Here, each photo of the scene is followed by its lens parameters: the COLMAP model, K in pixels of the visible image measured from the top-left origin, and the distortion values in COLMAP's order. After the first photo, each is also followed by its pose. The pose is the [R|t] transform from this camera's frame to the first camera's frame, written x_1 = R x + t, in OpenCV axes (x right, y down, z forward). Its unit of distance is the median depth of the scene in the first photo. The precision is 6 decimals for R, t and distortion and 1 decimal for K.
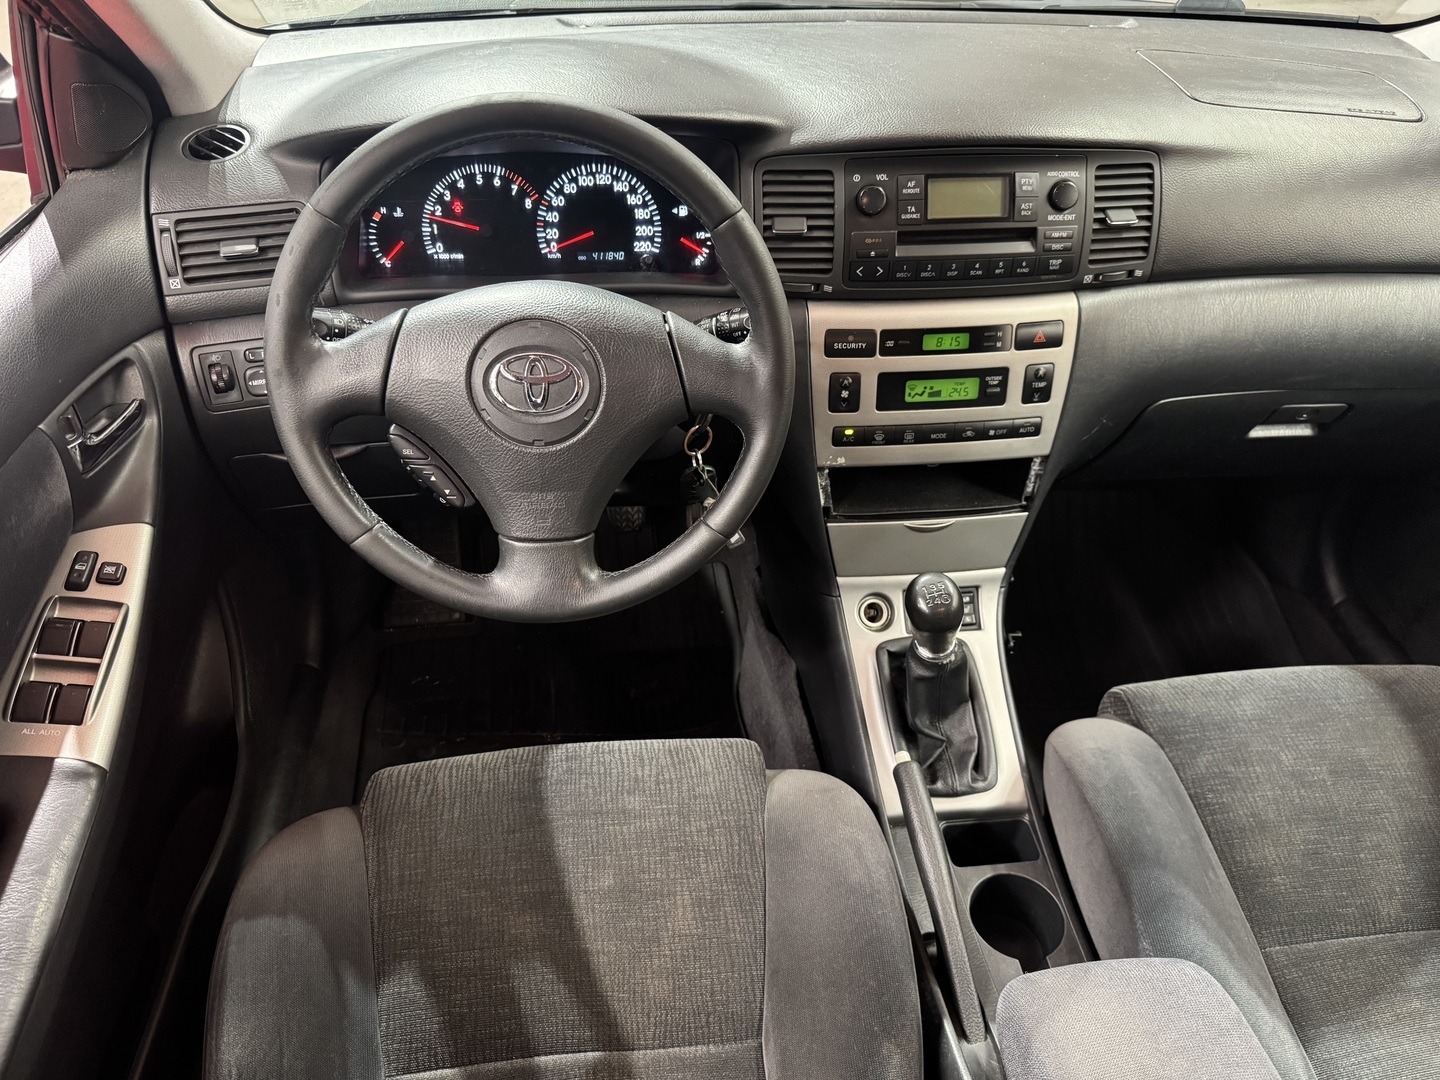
lens RADIAL K [[1010.7, 0, 700.1], [0, 1010.7, 541.3], [0, 0, 1]] dist [0.073576, -0.096413]
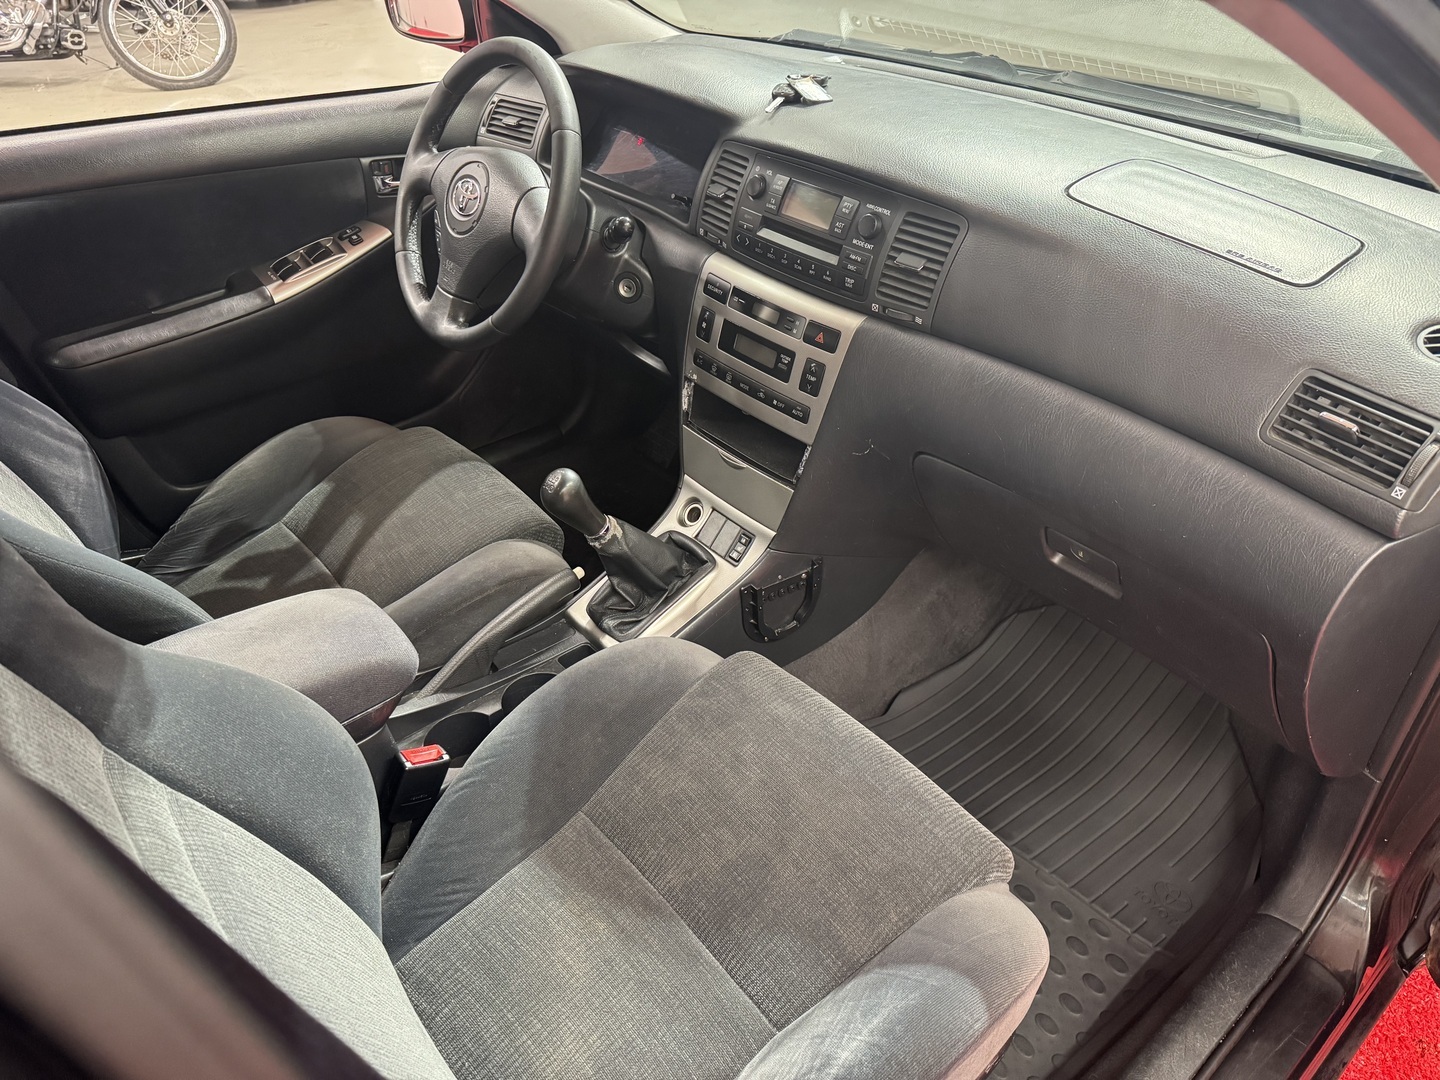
lens RADIAL K [[1010.7, 0, 700.1], [0, 1010.7, 541.3], [0, 0, 1]] dist [0.073576, -0.096413]
pose [[0.549002, 0.474178, -0.688296, 1.163814], [-0.514431, 0.840739, 0.168875, -0.128110], [0.658754, 0.261368, 0.705499, 0.143800]]
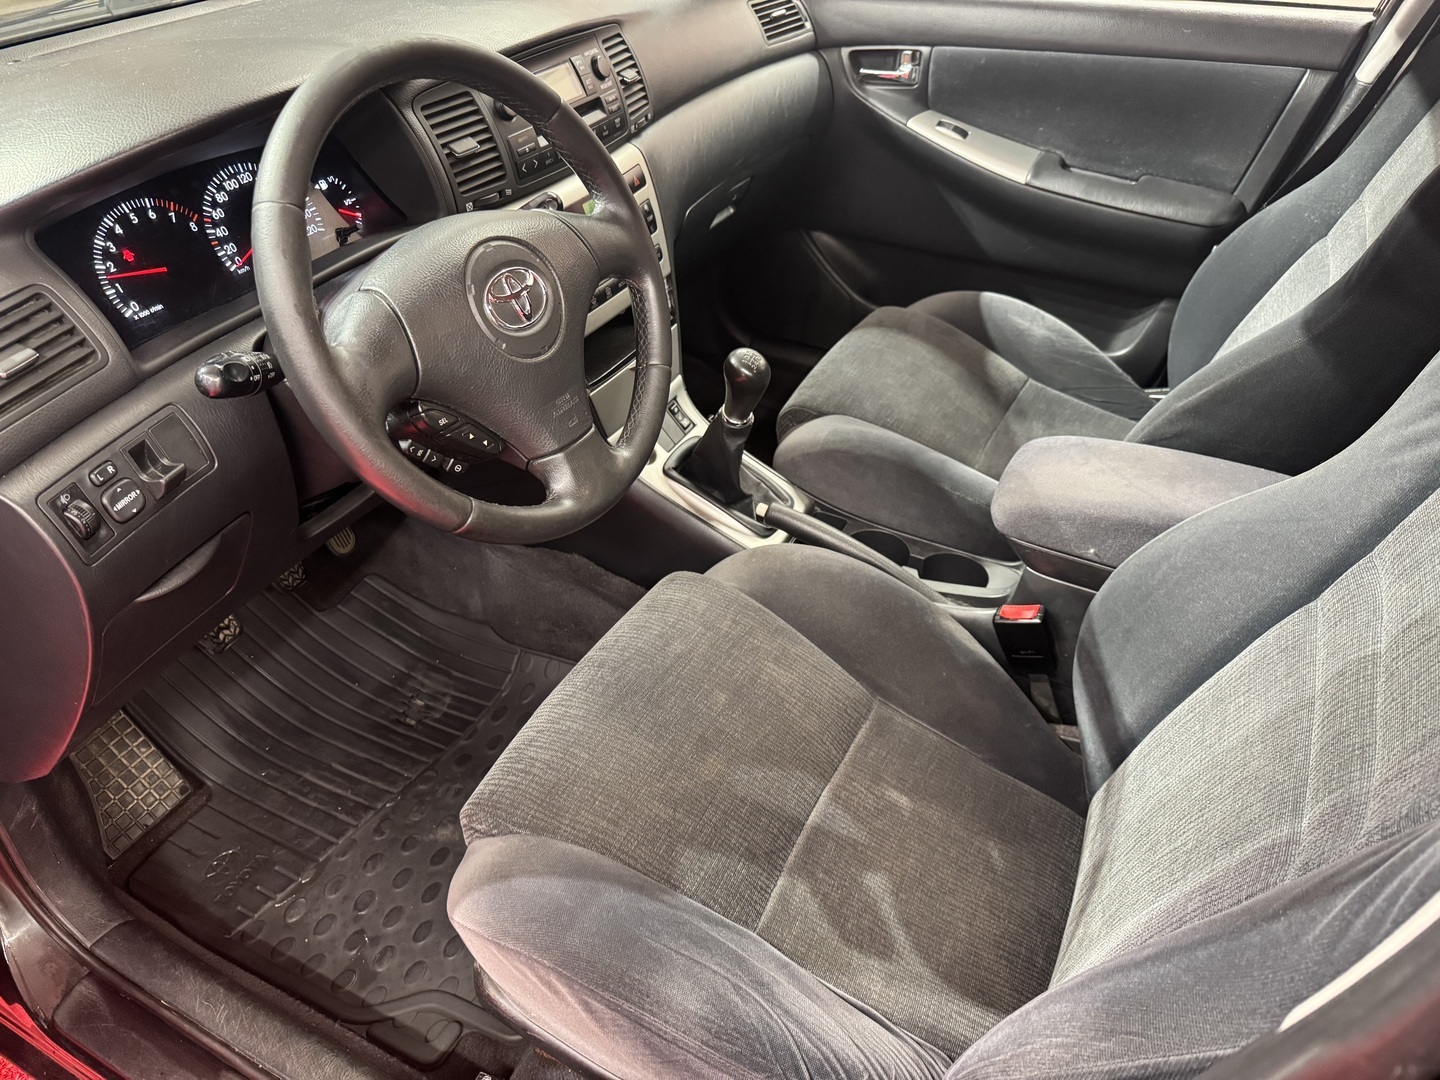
lens RADIAL K [[1010.7, 0, 700.1], [0, 1010.7, 541.3], [0, 0, 1]] dist [0.073576, -0.096413]
pose [[0.561680, -0.527348, 0.637511, -0.656415], [0.545026, 0.815562, 0.194436, -0.037747], [-0.622465, 0.238249, 0.745503, 0.117051]]
